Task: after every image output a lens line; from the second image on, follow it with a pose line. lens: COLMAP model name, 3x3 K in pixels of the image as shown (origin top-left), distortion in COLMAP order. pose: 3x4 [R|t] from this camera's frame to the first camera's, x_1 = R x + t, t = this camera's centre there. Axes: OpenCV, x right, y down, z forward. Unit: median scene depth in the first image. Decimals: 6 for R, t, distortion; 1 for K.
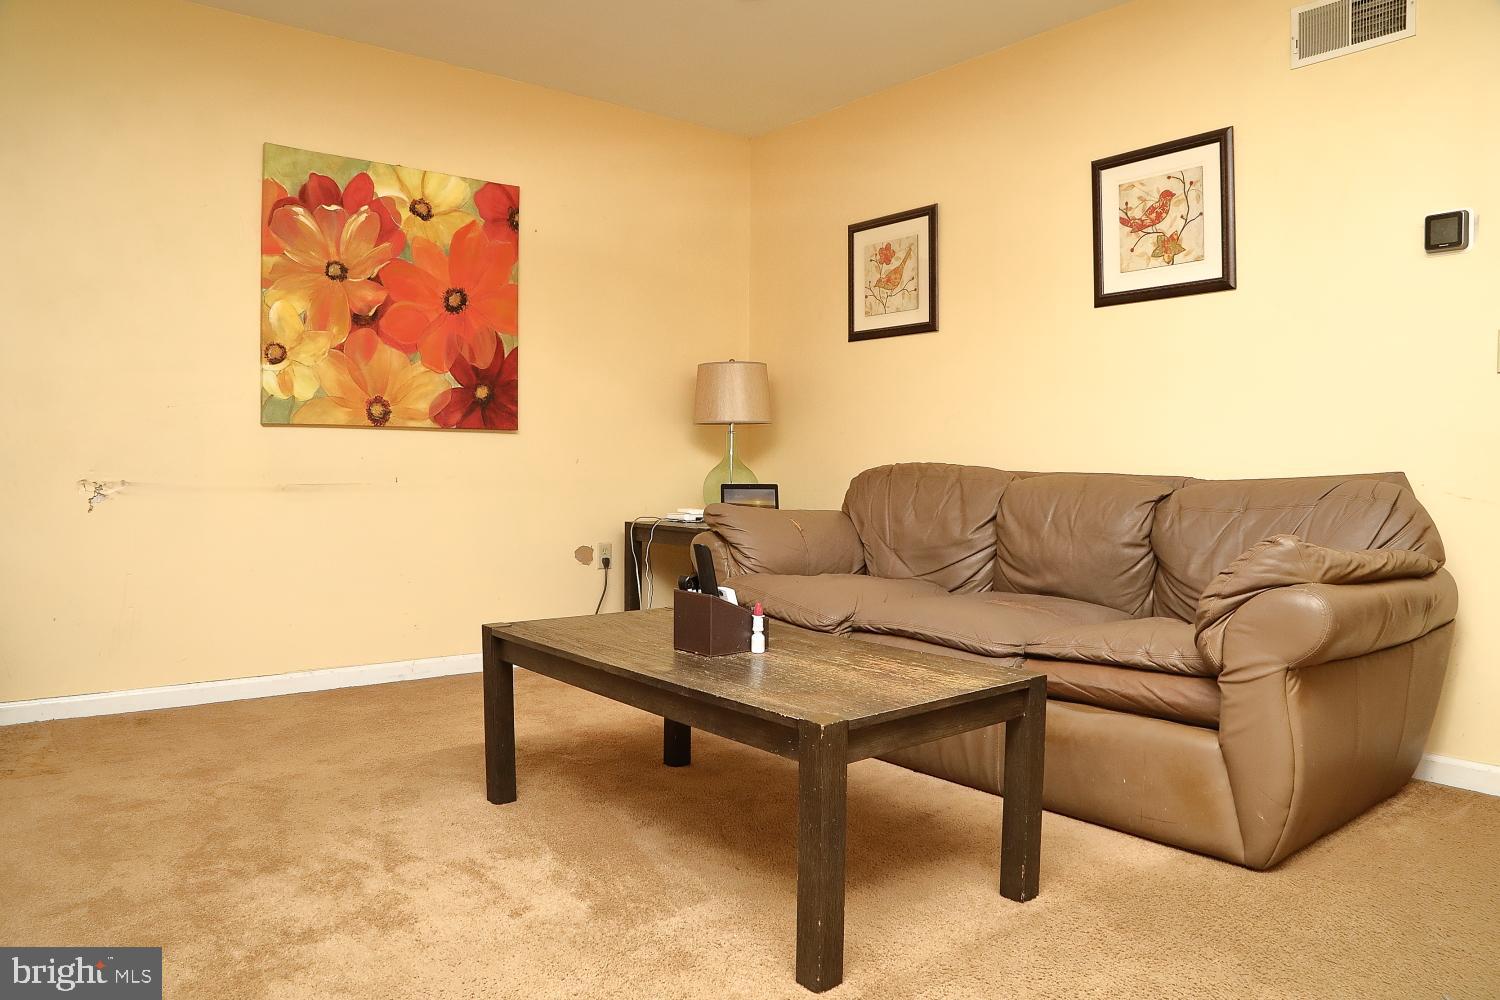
lens RADIAL K [[1054.0, 0, 747.2], [0, 1054.0, 505.5], [0, 0, 1]] dist [-0.001706, 0.001443]
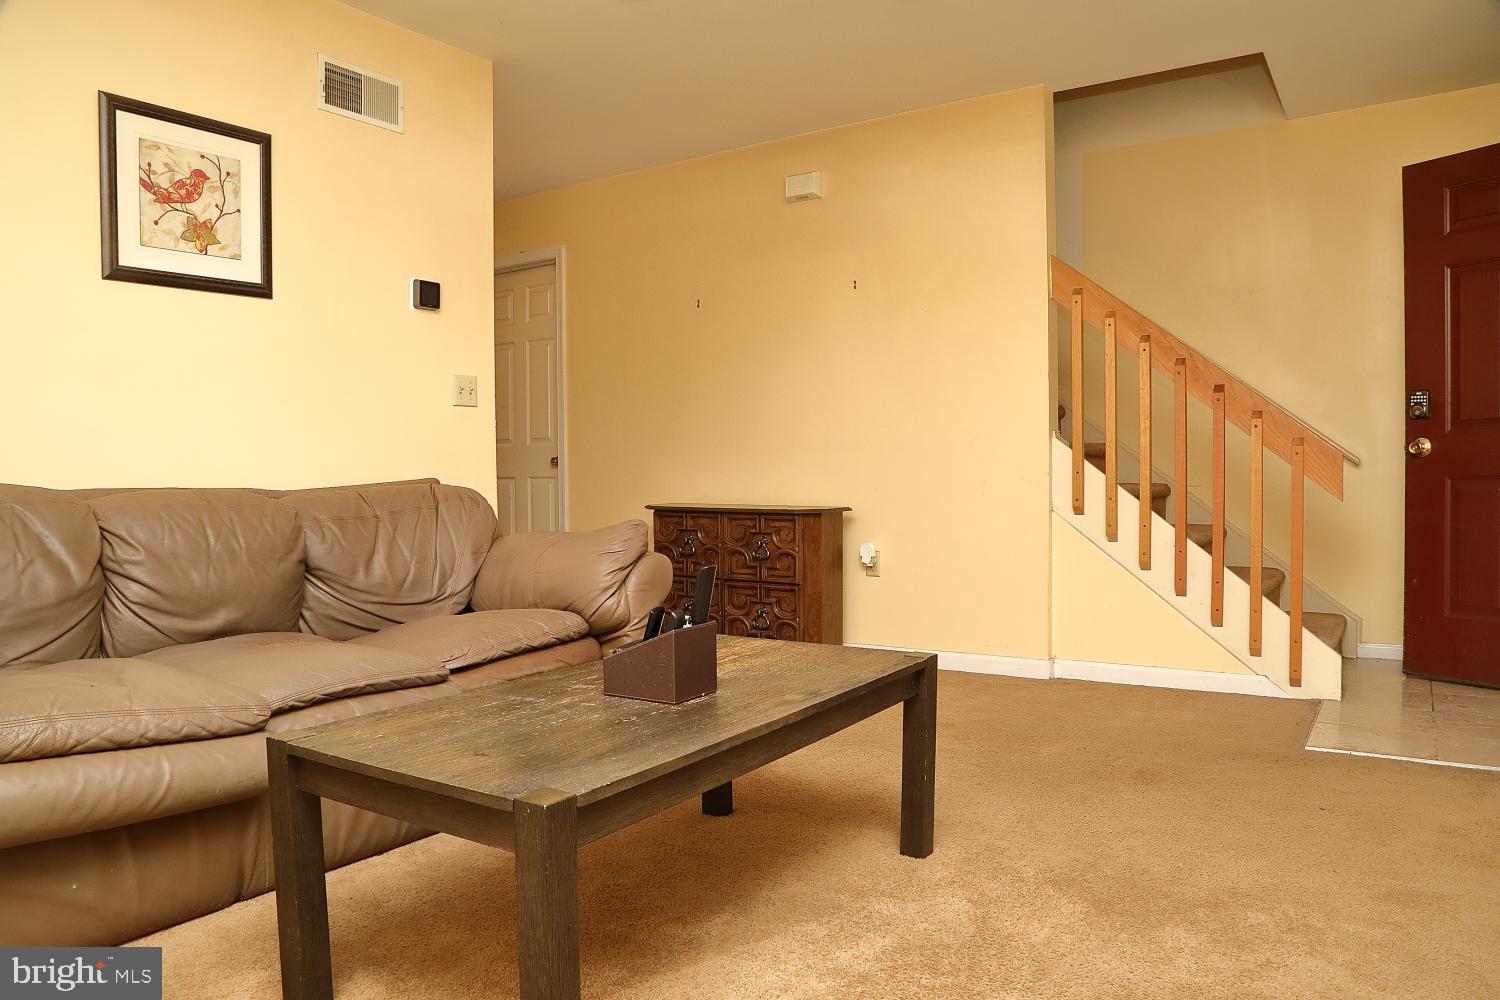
lens RADIAL K [[1054.0, 0, 746.5], [0, 1054.0, 492.0], [0, 0, 1]] dist [-0.001706, 0.001443]
pose [[-0.270079, -0.032112, 0.962302, -0.592752], [0.048574, 0.997717, 0.046926, -0.045776], [-0.961612, 0.059417, -0.267903, 0.806150]]
